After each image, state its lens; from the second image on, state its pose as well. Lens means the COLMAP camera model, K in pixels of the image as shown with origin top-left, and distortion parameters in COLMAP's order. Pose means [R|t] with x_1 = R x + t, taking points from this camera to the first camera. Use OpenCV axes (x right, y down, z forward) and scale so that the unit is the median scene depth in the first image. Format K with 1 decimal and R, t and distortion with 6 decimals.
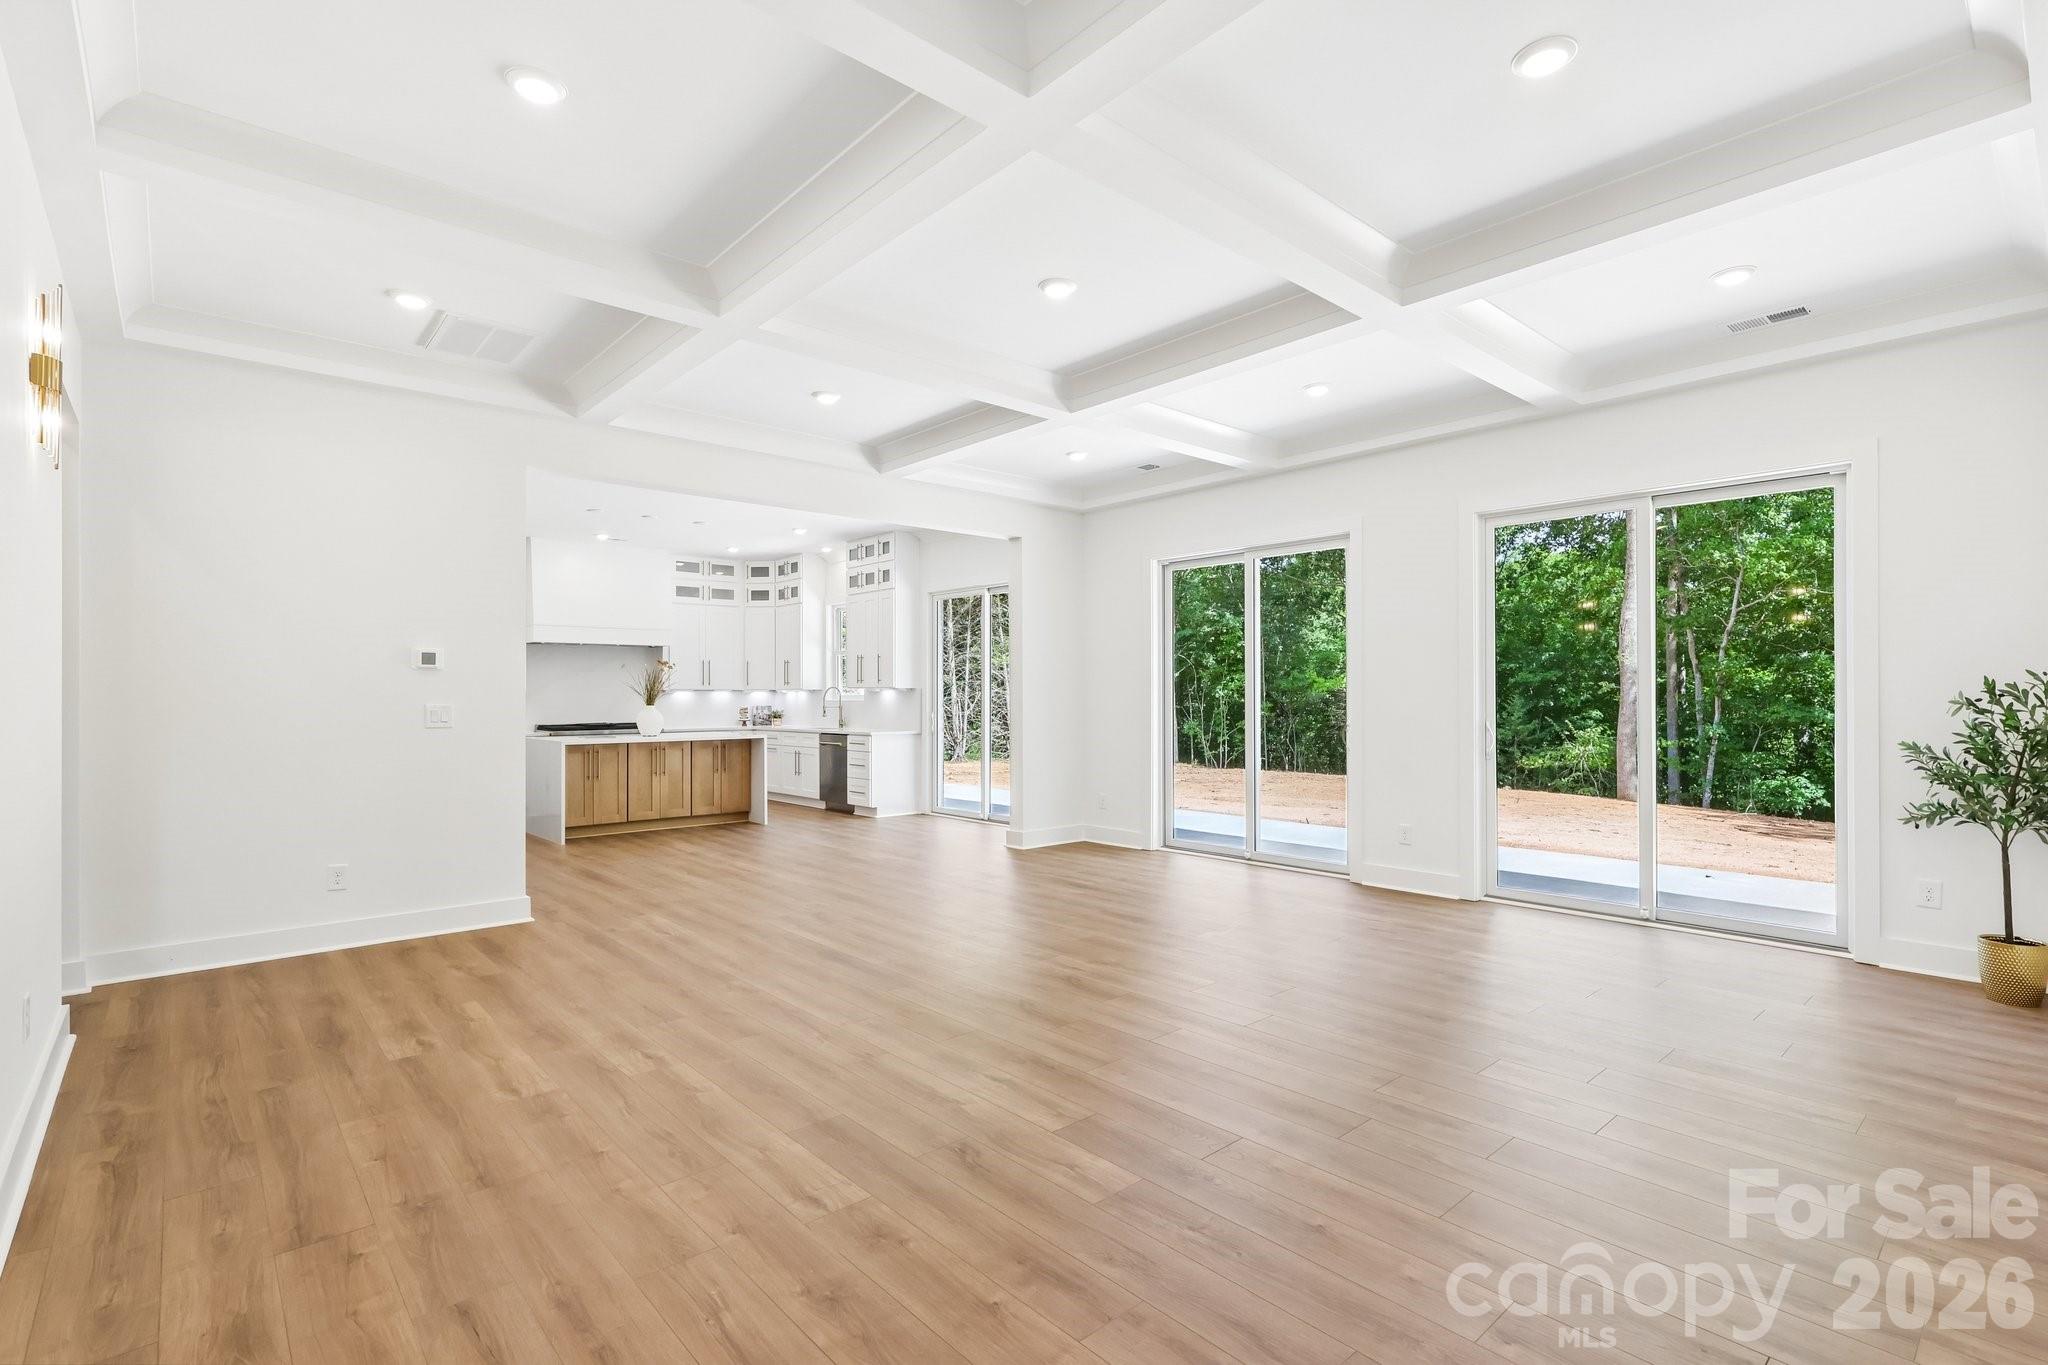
lens RADIAL K [[951.0, 0, 1013.5], [0, 951.0, 684.8], [0, 0, 1]] dist [0.001005, 0.000183]
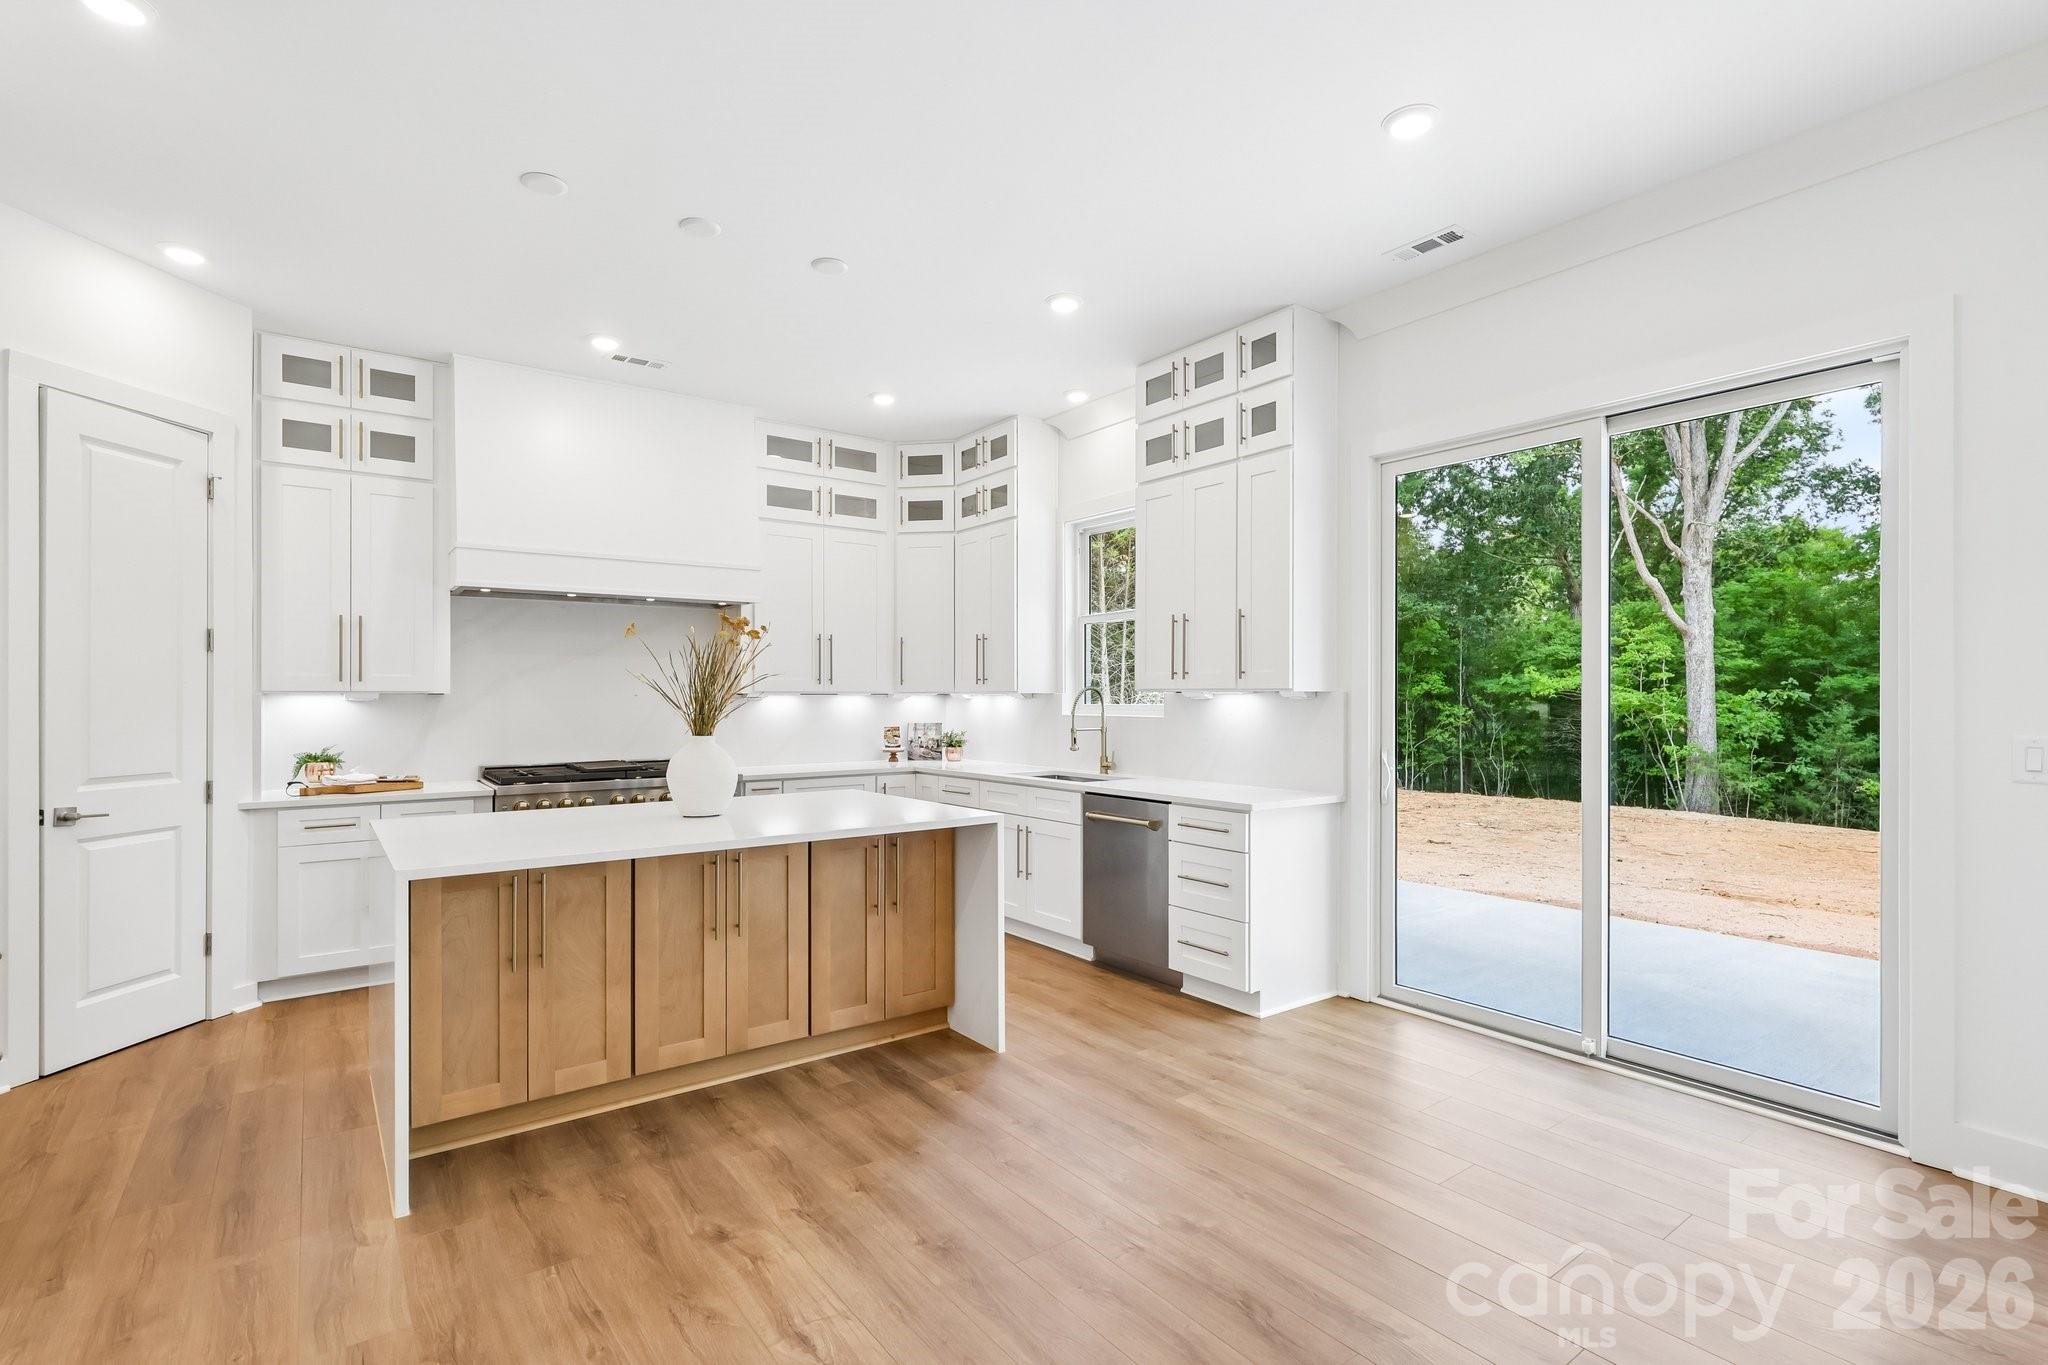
lens RADIAL K [[951.0, 0, 1021.2], [0, 951.0, 693.0], [0, 0, 1]] dist [0.001005, 0.000183]
pose [[0.996983, 0.003211, -0.077551, -0.199553], [-0.002640, 0.999969, 0.007463, 0.001168], [0.077573, -0.007236, 0.996960, 0.559786]]
